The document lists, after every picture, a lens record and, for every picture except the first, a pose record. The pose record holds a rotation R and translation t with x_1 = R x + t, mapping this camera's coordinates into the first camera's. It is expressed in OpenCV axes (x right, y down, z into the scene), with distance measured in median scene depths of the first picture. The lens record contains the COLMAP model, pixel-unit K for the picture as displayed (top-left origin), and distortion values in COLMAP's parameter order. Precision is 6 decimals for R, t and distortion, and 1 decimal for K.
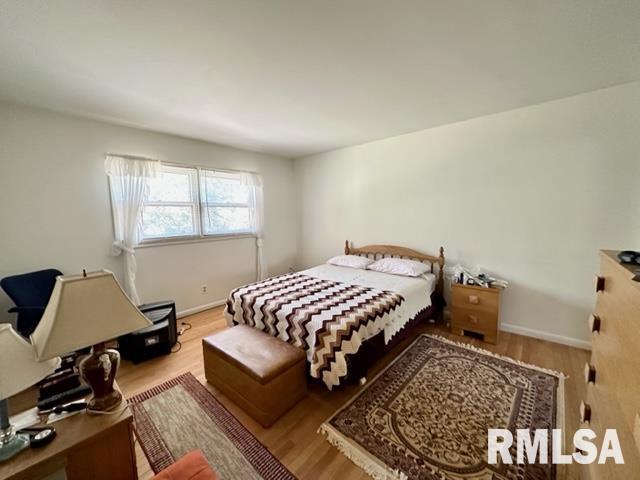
lens RADIAL K [[253.9, 0, 320.0], [0, 253.9, 240.0], [0, 0, 1]] dist [-0.001651, 0.000200]
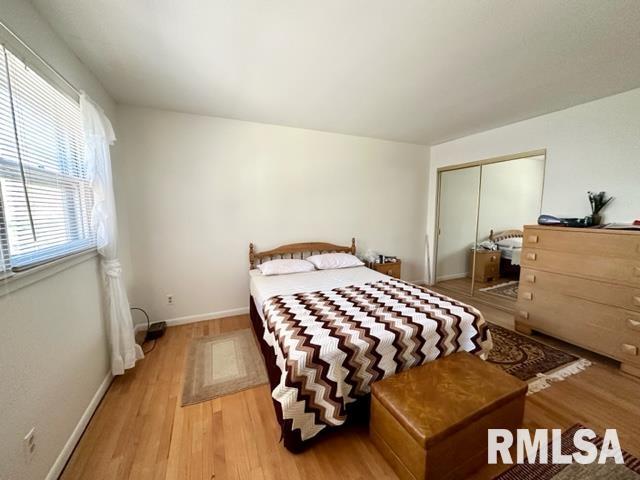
lens RADIAL K [[253.9, 0, 320.0], [0, 253.9, 240.0], [0, 0, 1]] dist [-0.001651, 0.000200]
pose [[0.405672, -0.082739, 0.910266, -0.665177], [0.088455, 0.994774, 0.050999, -0.038198], [-0.909729, 0.059829, 0.410870, 0.653814]]
